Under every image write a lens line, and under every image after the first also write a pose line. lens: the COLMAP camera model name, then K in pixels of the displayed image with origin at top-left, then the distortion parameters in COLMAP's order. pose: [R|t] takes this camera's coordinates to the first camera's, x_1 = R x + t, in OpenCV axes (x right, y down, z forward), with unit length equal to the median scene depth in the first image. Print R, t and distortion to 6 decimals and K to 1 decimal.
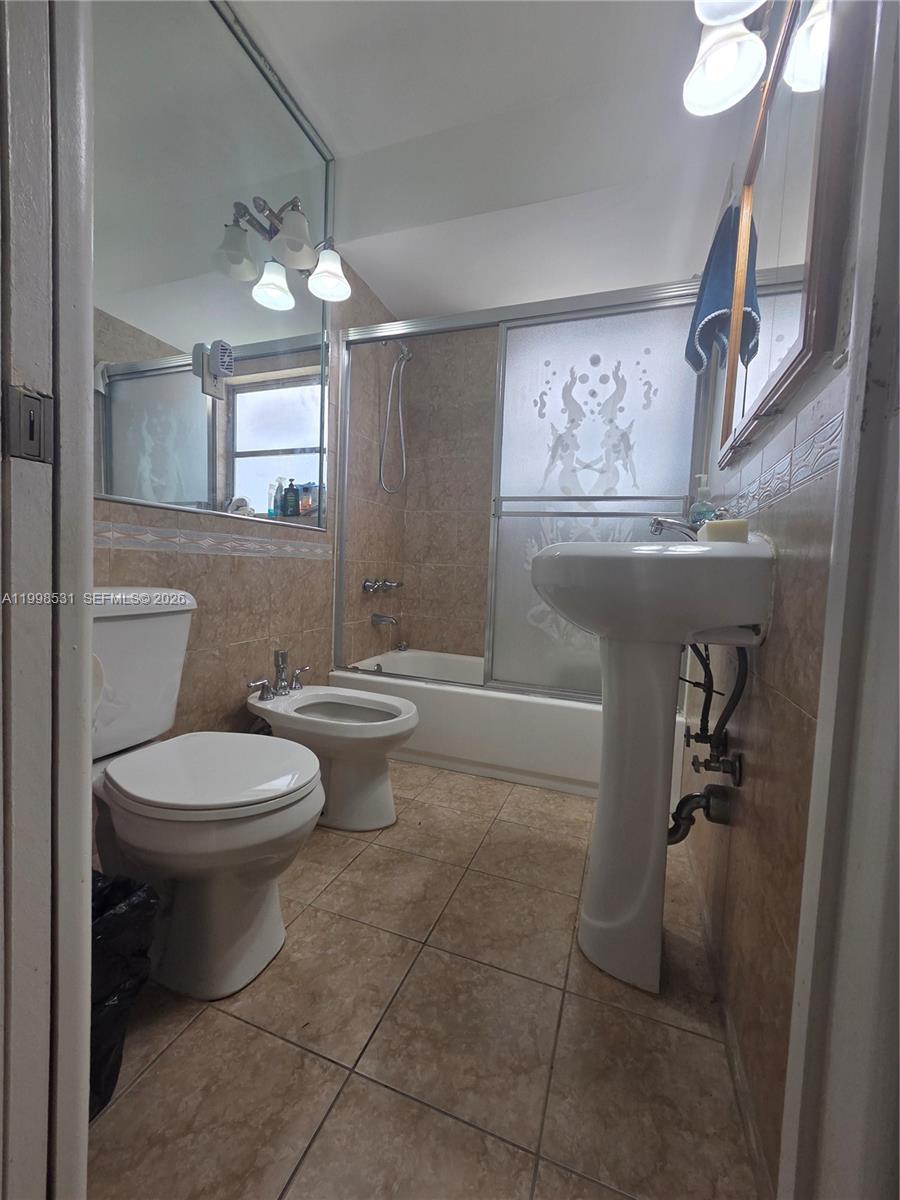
lens RADIAL K [[493.9, 0, 445.6], [0, 493.9, 597.7], [0, 0, 1]] dist [0.002570, 0.000285]
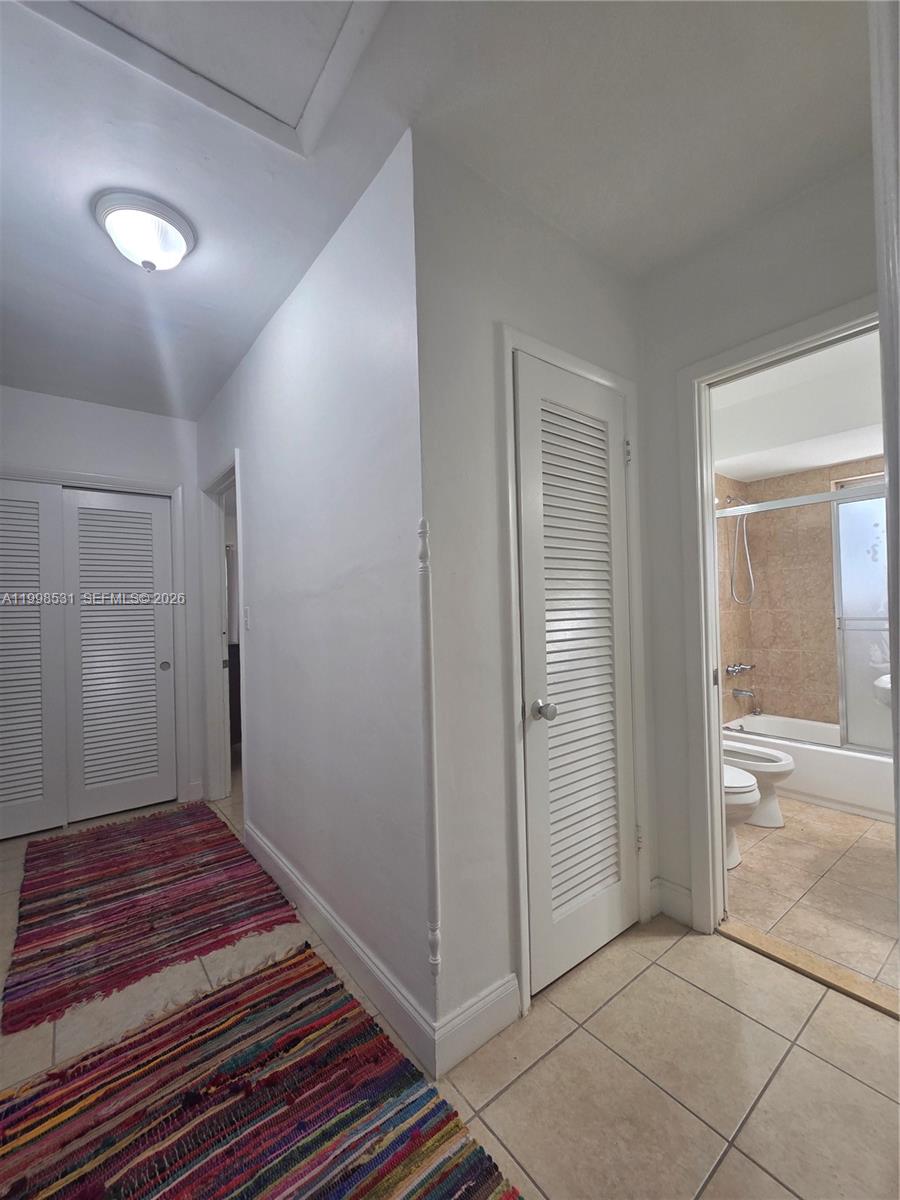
lens RADIAL K [[493.9, 0, 441.5], [0, 493.9, 608.1], [0, 0, 1]] dist [0.002570, 0.000285]
pose [[0.844697, -0.069891, -0.530662, -0.099824], [0.034674, 0.996501, -0.076051, -0.138672], [0.534120, 0.045840, 0.844165, -0.760273]]
